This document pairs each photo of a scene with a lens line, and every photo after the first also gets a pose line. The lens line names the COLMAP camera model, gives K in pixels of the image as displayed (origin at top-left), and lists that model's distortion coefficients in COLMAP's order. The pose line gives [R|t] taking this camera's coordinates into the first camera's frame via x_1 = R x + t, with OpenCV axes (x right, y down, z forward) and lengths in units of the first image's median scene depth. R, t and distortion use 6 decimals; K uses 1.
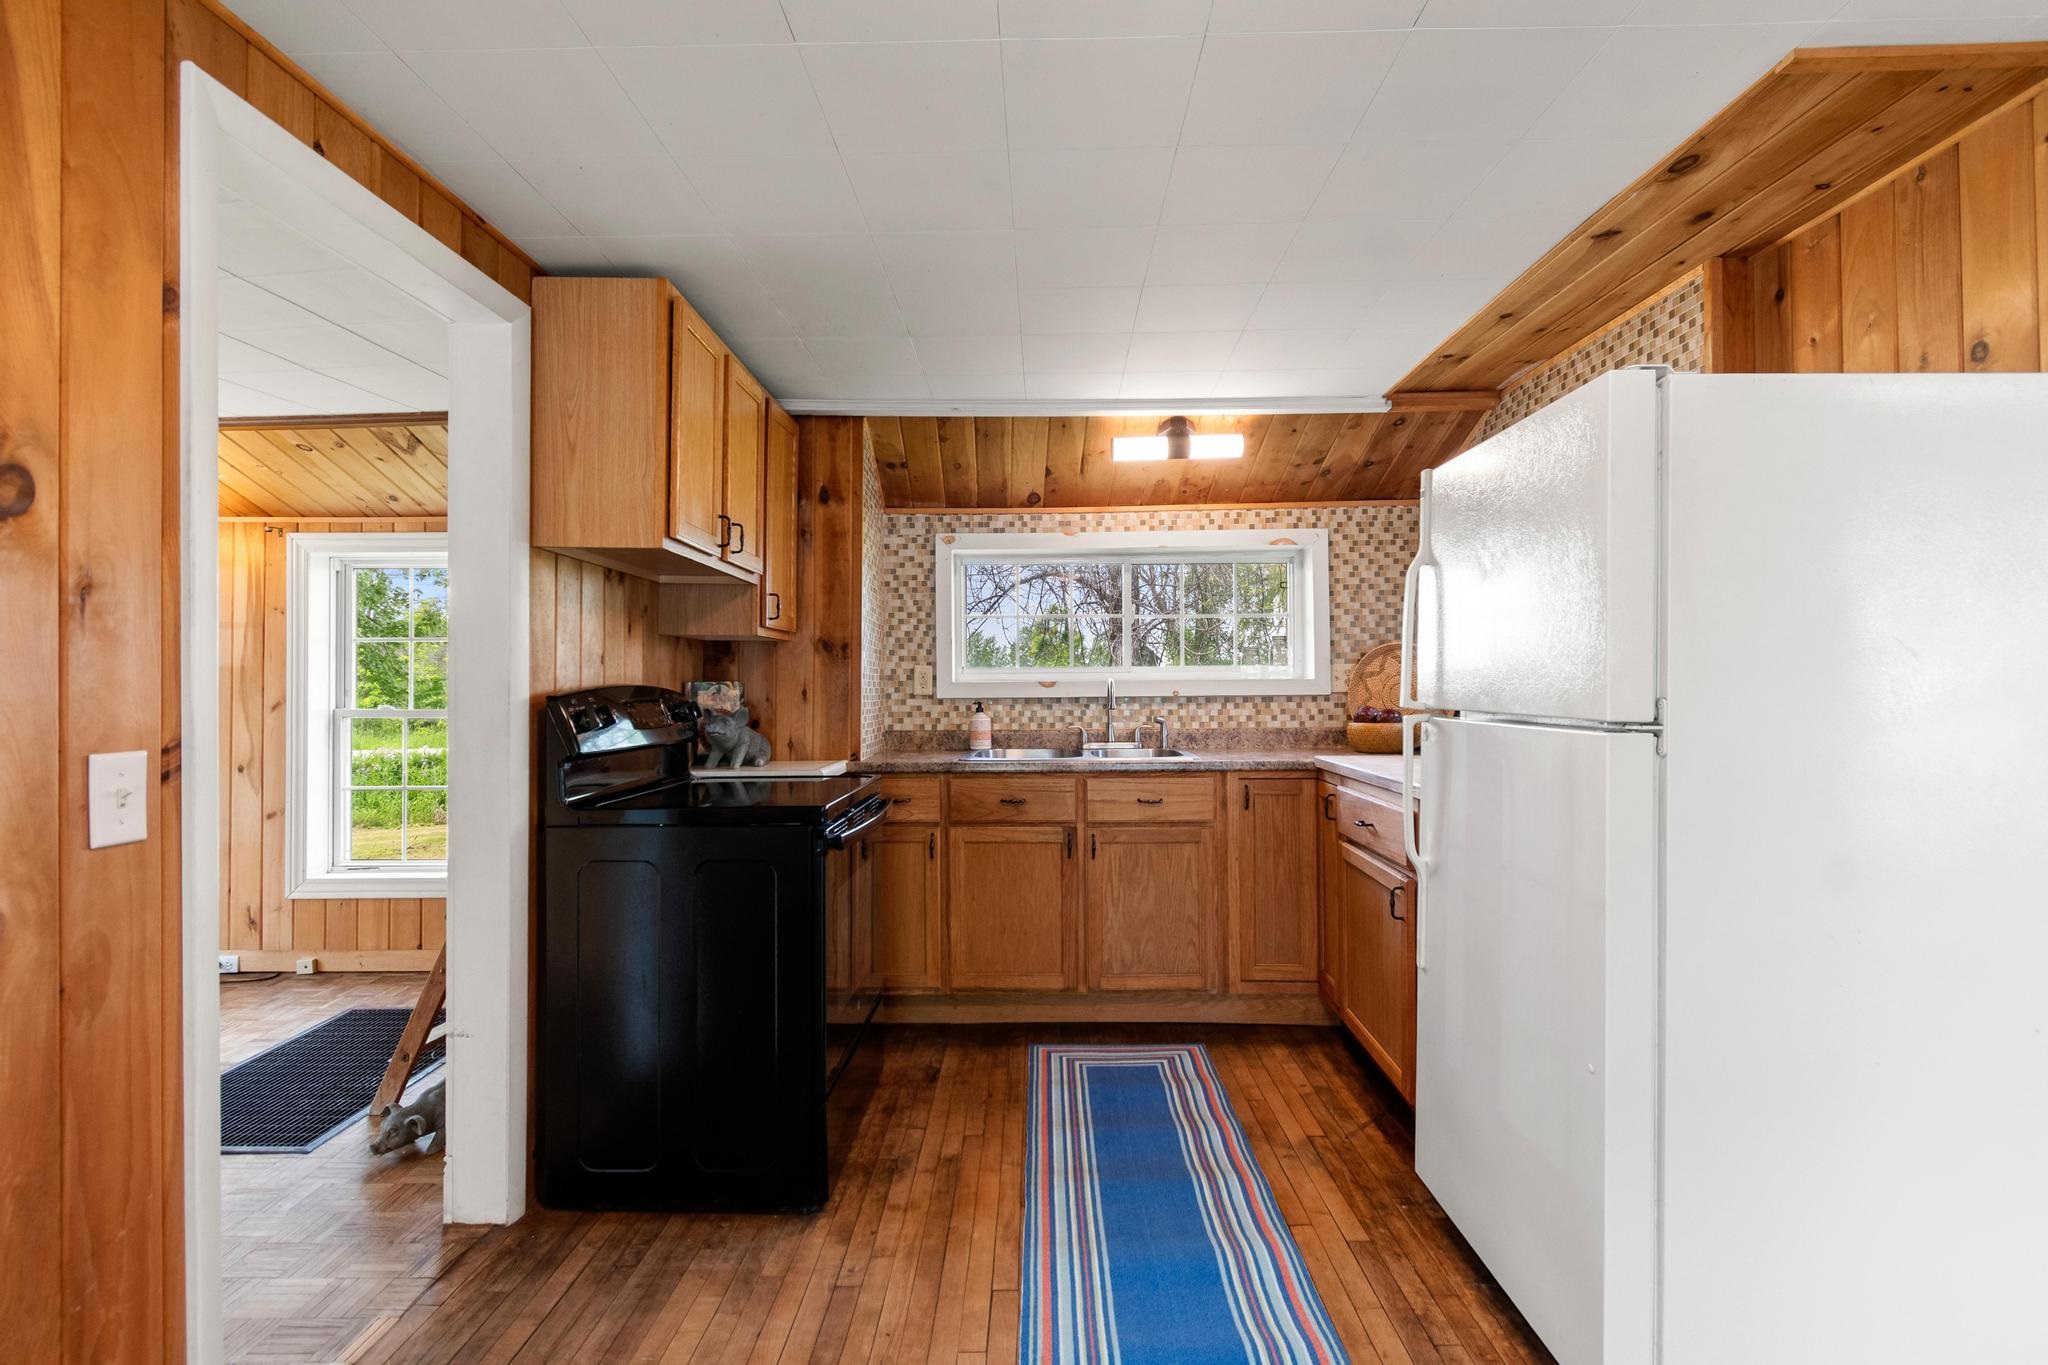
lens RADIAL K [[942.7, 0, 1071.0], [0, 942.7, 678.8], [0, 0, 1]] dist [-0.001982, -0.012753]
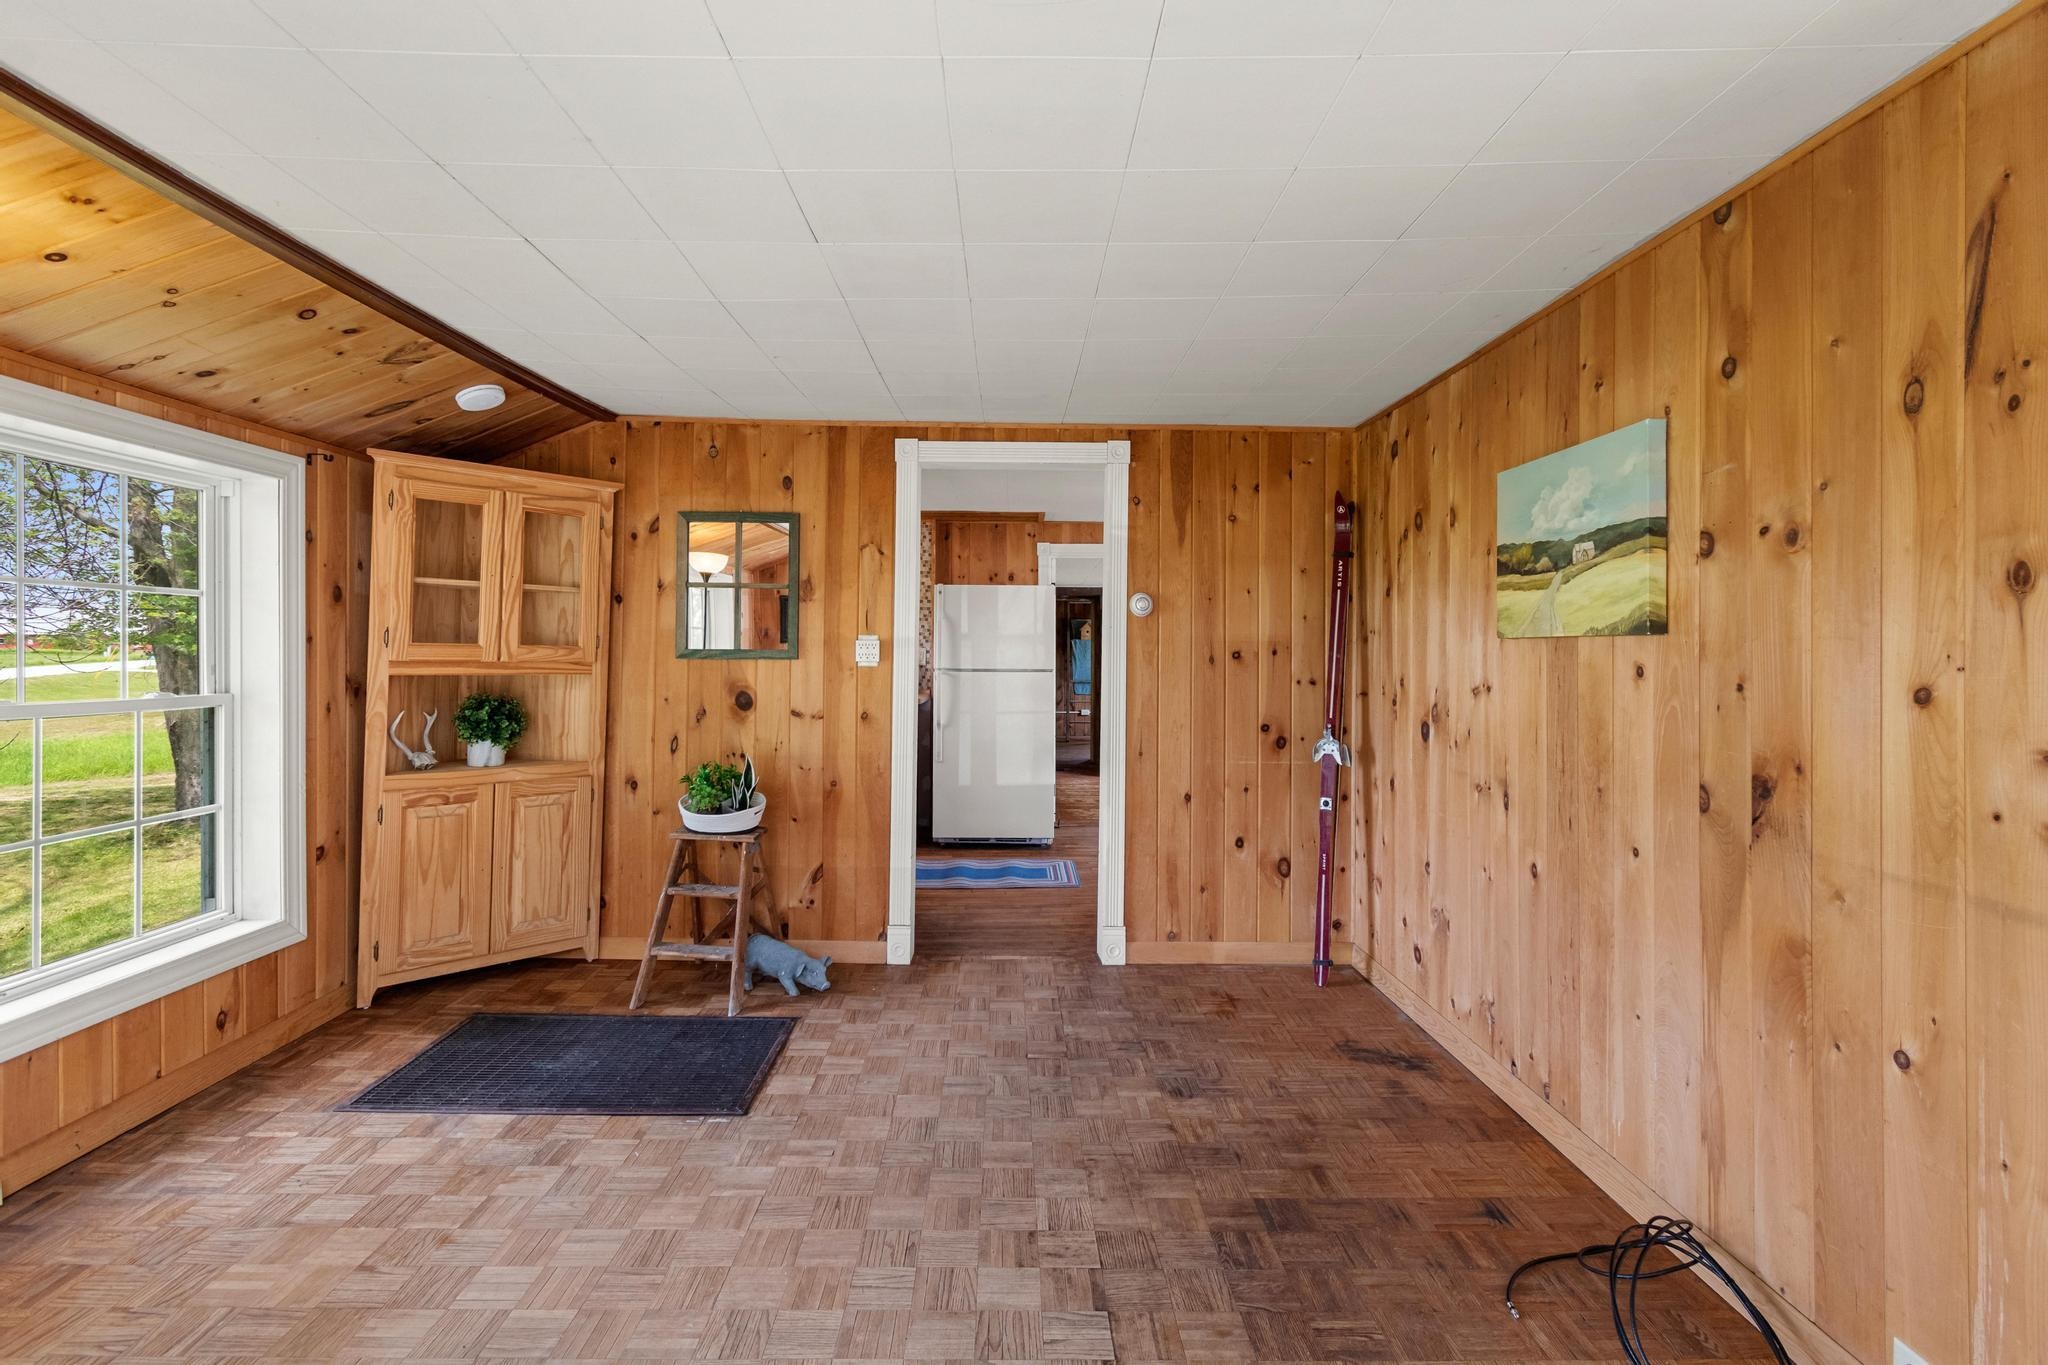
lens RADIAL K [[920.6, 0, 1020.5], [0, 920.6, 640.3], [0, 0, 1]] dist [0.000682, -0.000310]
pose [[-0.000922, 0.019821, 0.999803, -1.319792], [-0.014204, 0.999702, -0.019832, -0.002950], [-0.999899, -0.014220, -0.000641, 0.421252]]
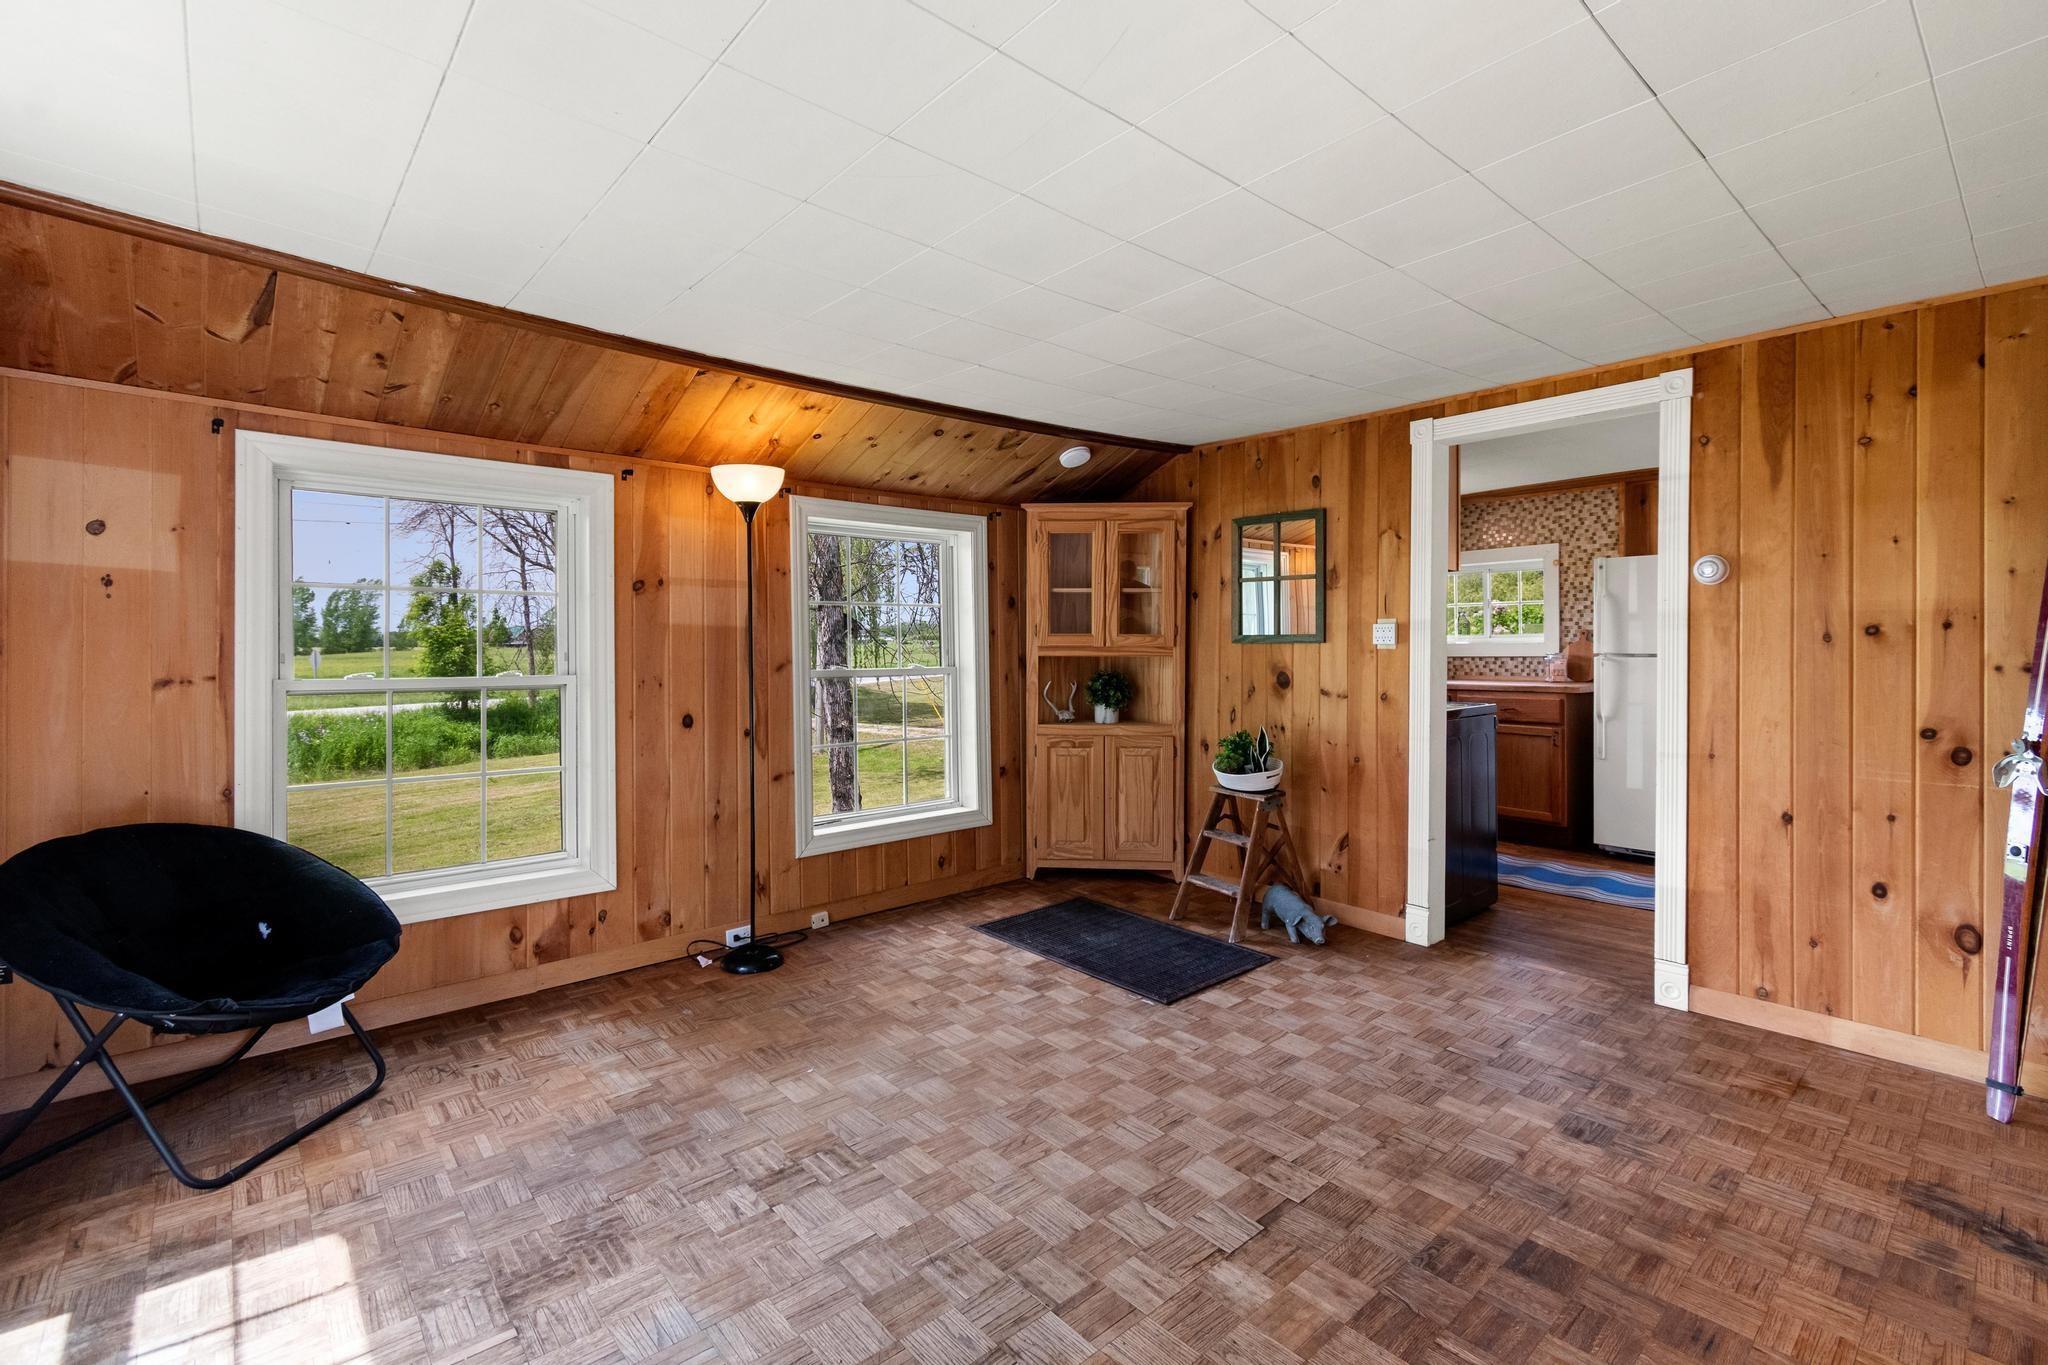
lens RADIAL K [[914.0, 0, 1061.4], [0, 914.0, 644.7], [0, 0, 1]] dist [0.000756, -0.000440]
pose [[0.748141, 0.000336, 0.663540, -1.270636], [-0.003295, 0.999989, 0.003209, 0.001060], [-0.663532, -0.004587, 0.748134, 0.074947]]
